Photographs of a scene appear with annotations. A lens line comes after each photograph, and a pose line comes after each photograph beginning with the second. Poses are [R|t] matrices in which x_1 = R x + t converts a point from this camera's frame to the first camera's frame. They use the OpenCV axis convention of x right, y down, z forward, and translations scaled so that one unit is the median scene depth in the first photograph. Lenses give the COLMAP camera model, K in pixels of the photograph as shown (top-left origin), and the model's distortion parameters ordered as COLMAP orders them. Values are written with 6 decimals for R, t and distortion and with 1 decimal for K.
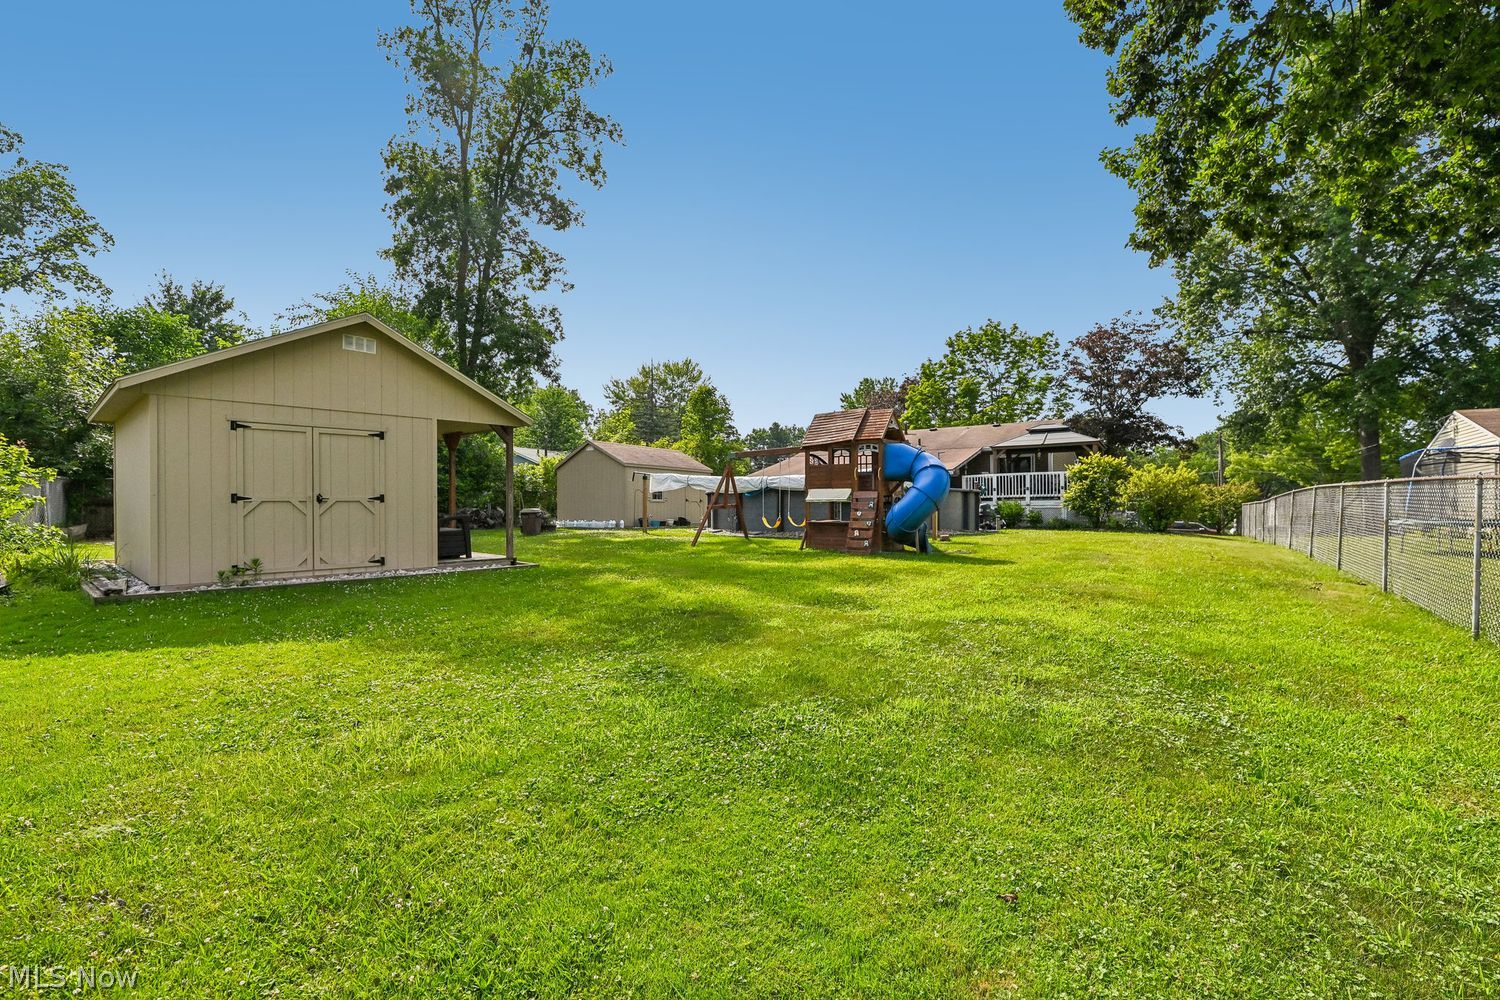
lens RADIAL K [[661.7, 0, 754.8], [0, 661.7, 502.9], [0, 0, 1]] dist [0.000375, -0.002997]
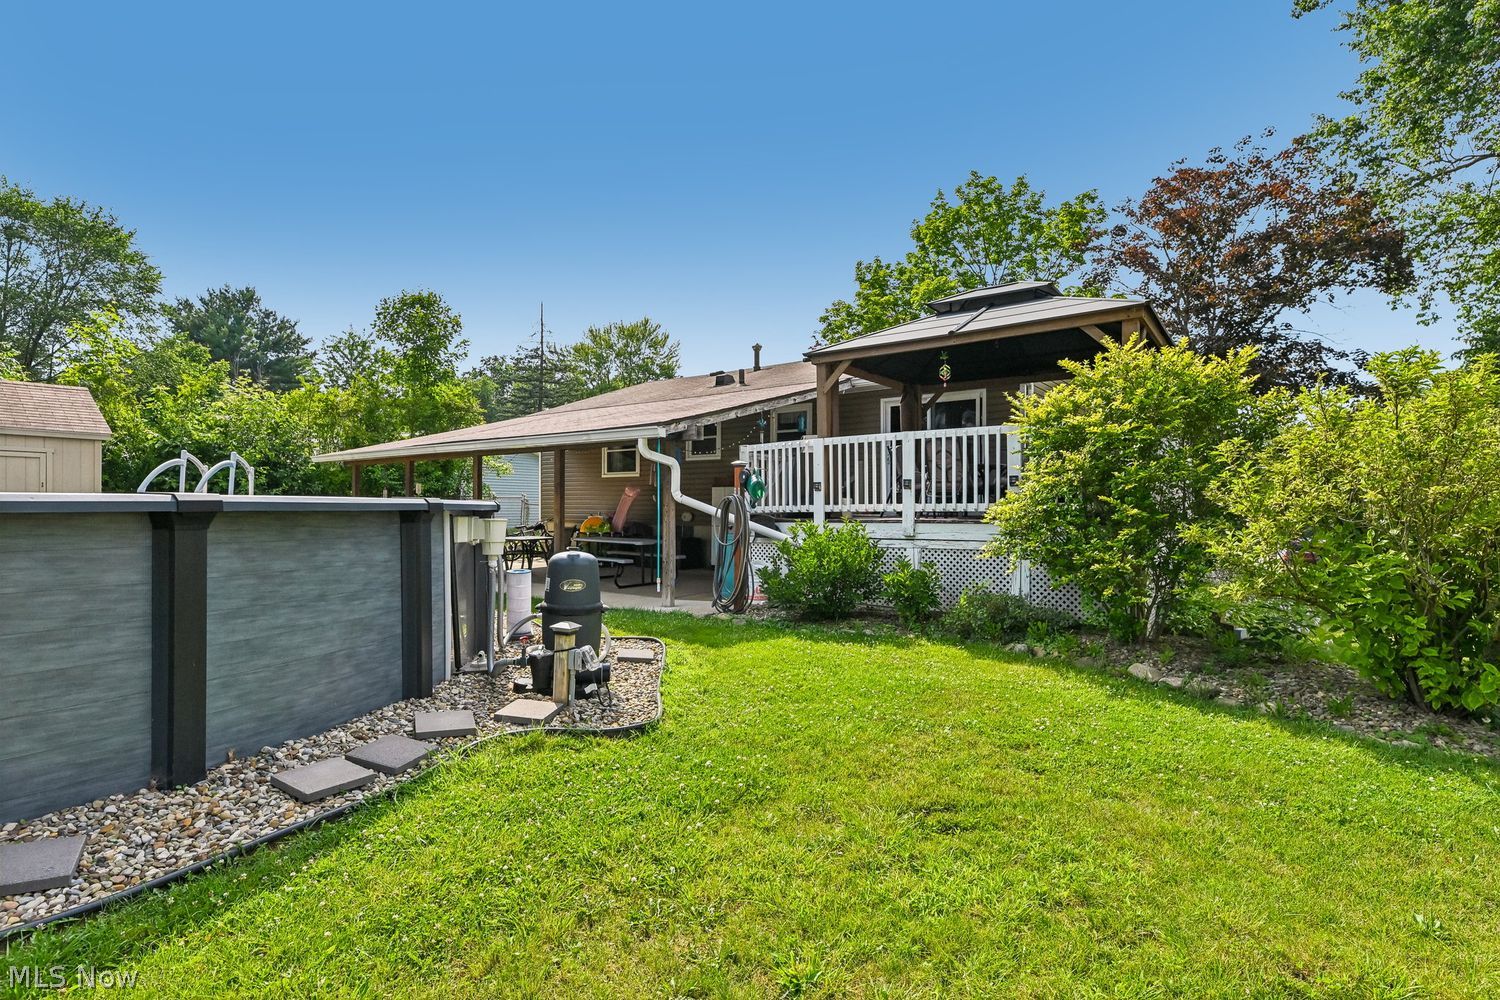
lens RADIAL K [[720.9, 0, 745.2], [0, 720.9, 498.7], [0, 0, 1]] dist [0.001834, 0.000503]
pose [[0.996696, 0.004717, -0.081084, 0.353827], [-0.004728, 0.999989, 0.000051, -0.014169], [0.081083, 0.000332, 0.996707, 0.643213]]
